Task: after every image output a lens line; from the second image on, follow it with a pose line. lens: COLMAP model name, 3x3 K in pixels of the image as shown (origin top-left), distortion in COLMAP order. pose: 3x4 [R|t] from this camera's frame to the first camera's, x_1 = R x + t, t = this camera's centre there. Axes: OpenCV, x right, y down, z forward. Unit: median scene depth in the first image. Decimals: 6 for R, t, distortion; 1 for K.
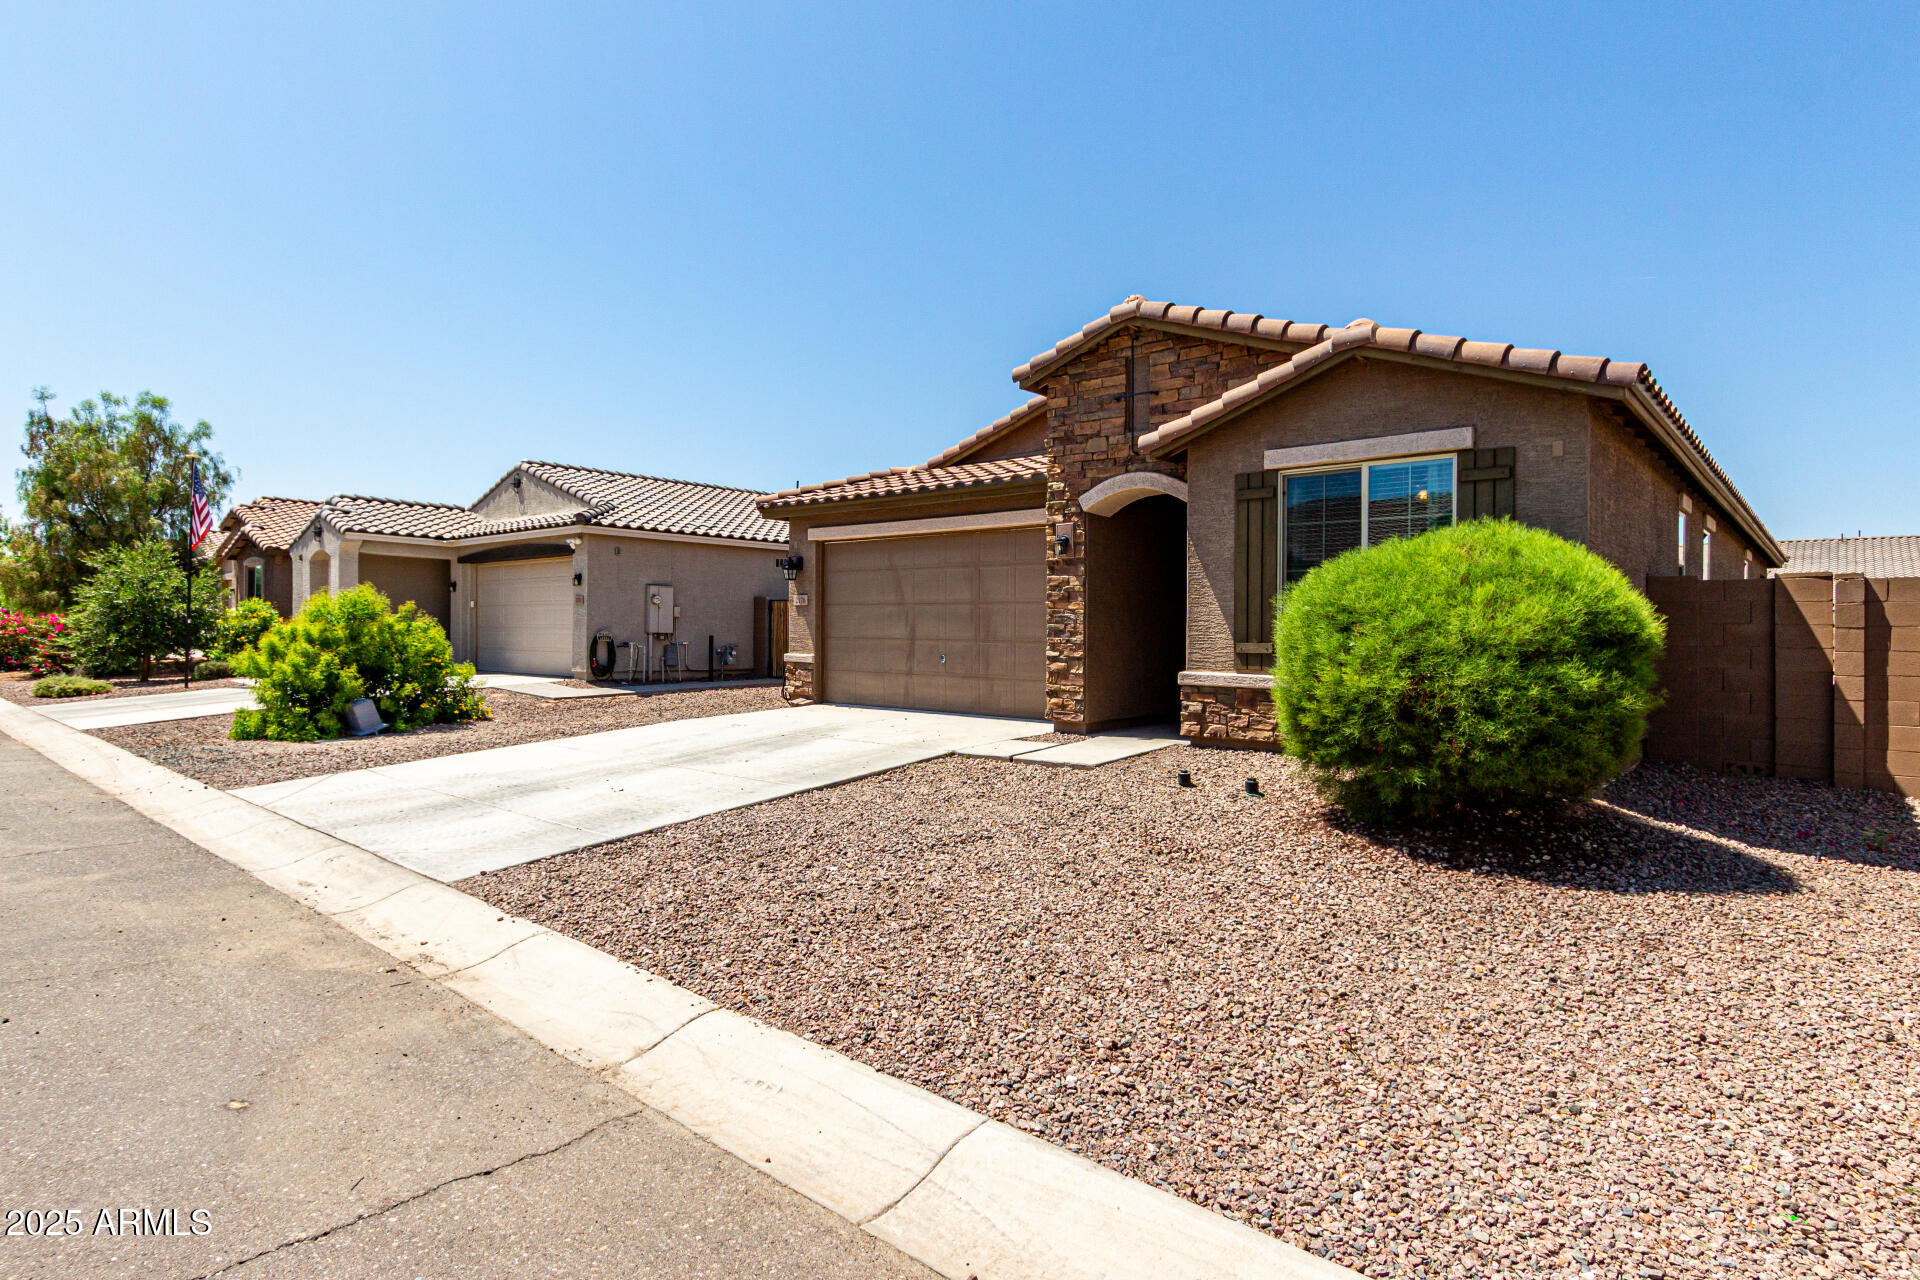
lens RADIAL K [[1013.2, 0, 962.4], [0, 1013.2, 629.5], [0, 0, 1]] dist [0.005893, -0.000264]
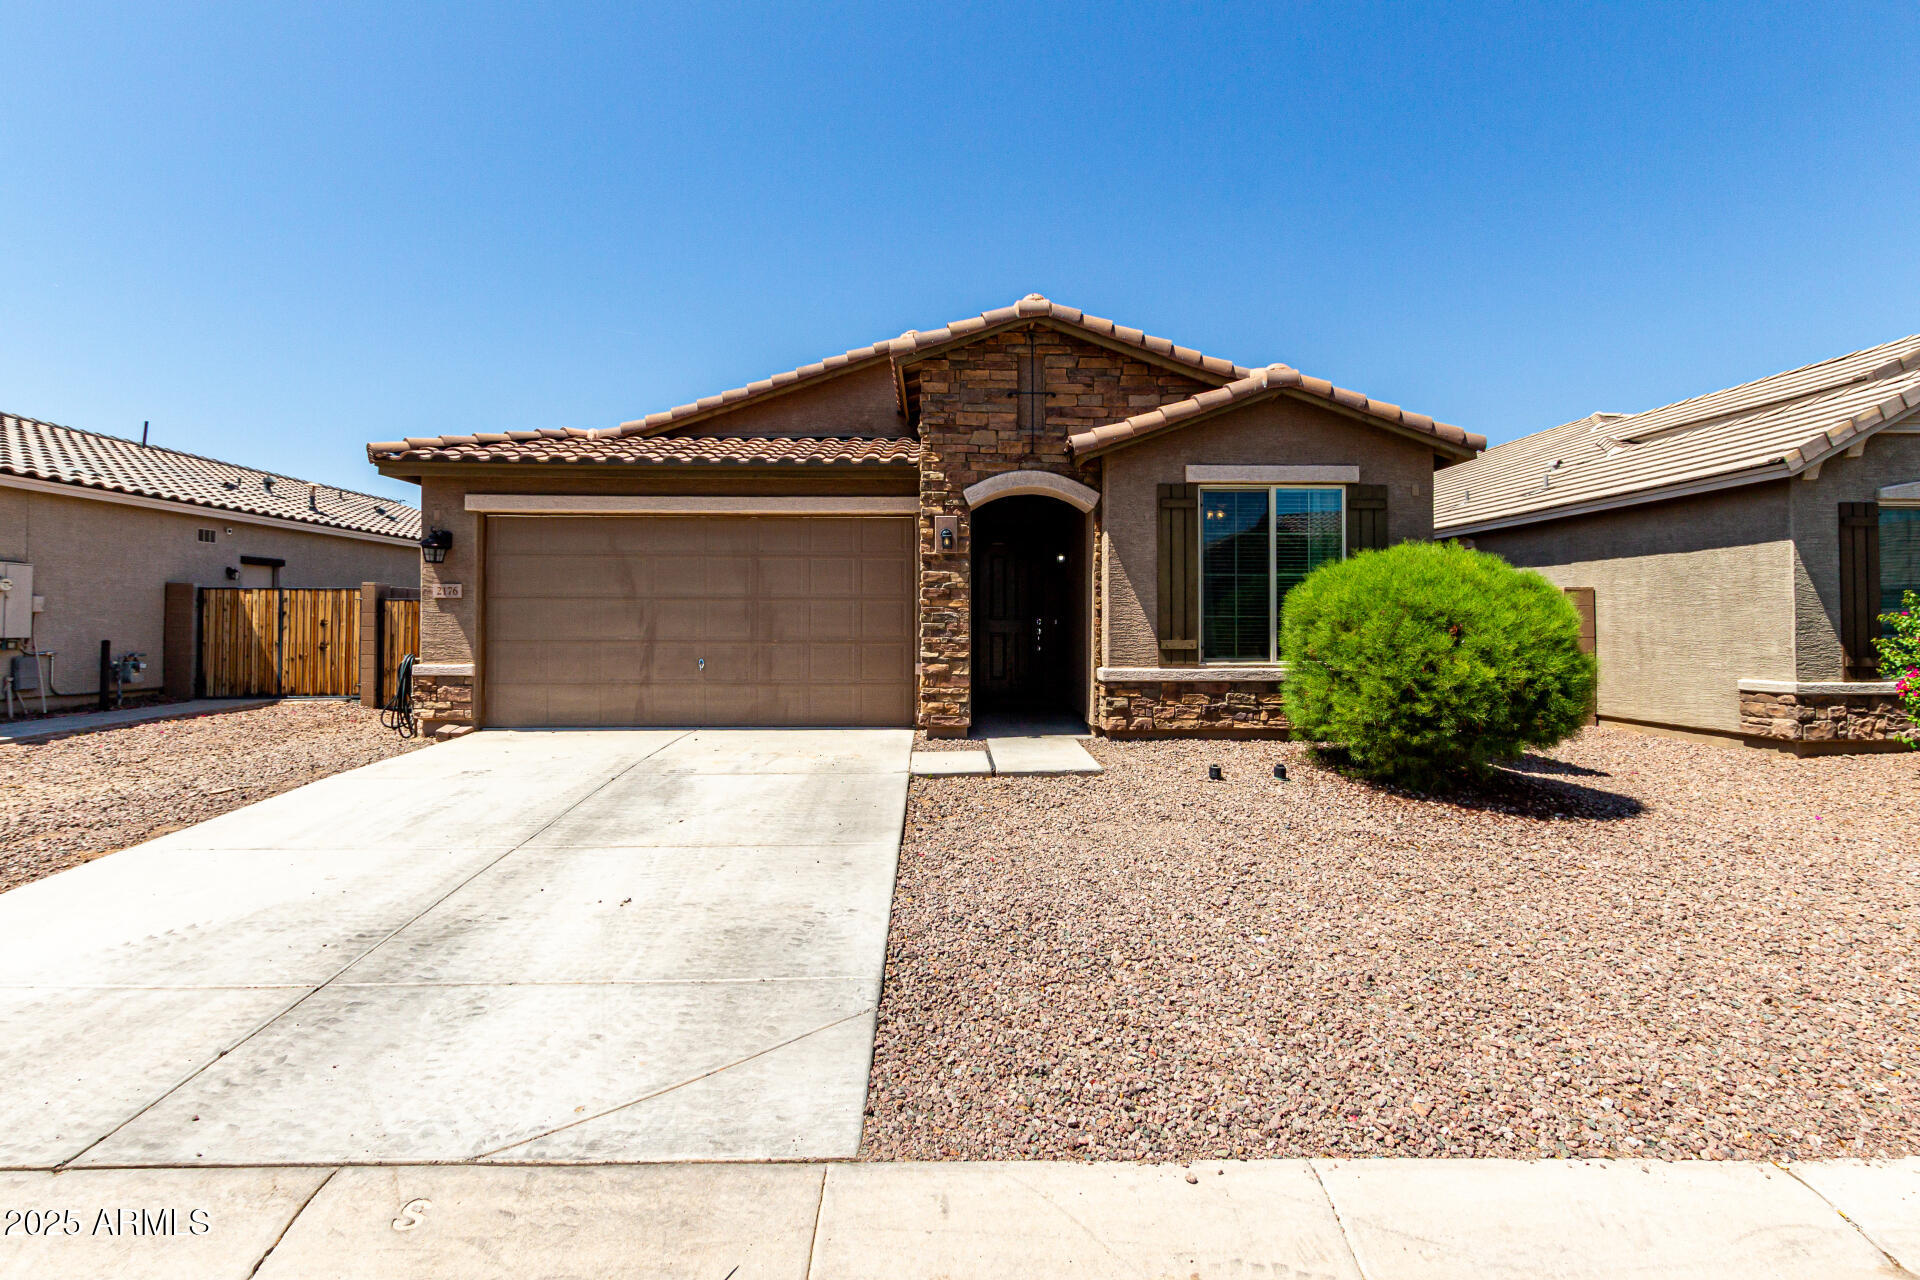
lens RADIAL K [[899.6, 0, 964.3], [0, 899.6, 609.0], [0, 0, 1]] dist [0.009902, -0.001439]
pose [[0.738874, 0.005865, 0.673818, -0.448586], [0.005202, 0.999883, -0.014407, -0.006094], [-0.673823, 0.014150, 0.738757, 0.369434]]
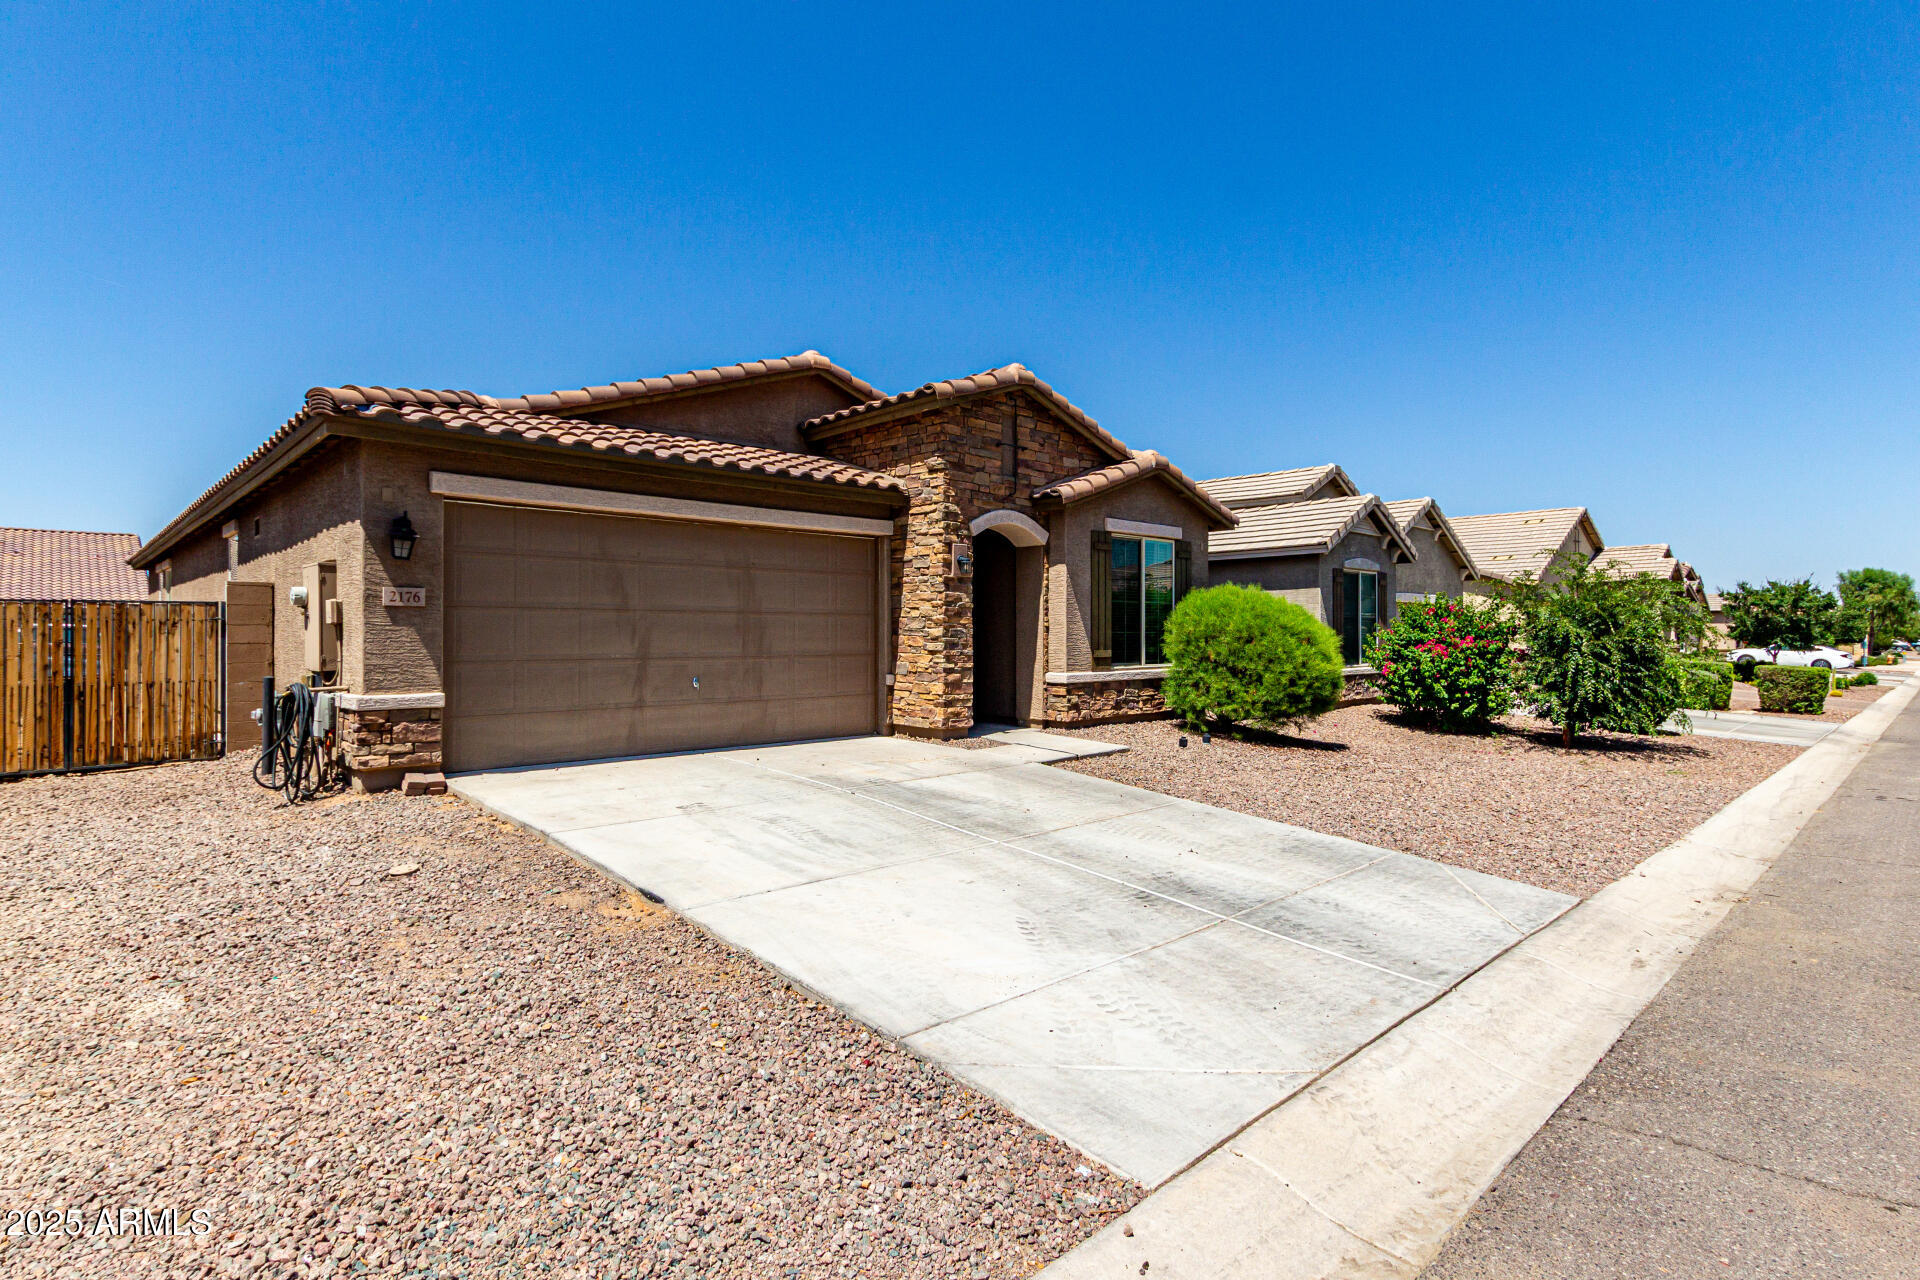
lens RADIAL K [[957.0, 0, 955.4], [0, 957.0, 633.6], [0, 0, 1]] dist [0.019201, 0.000108]
pose [[0.098896, -0.006767, 0.995075, -0.908629], [0.001628, 0.999977, 0.006638, -0.016391], [-0.995096, 0.000964, 0.098904, 0.900747]]
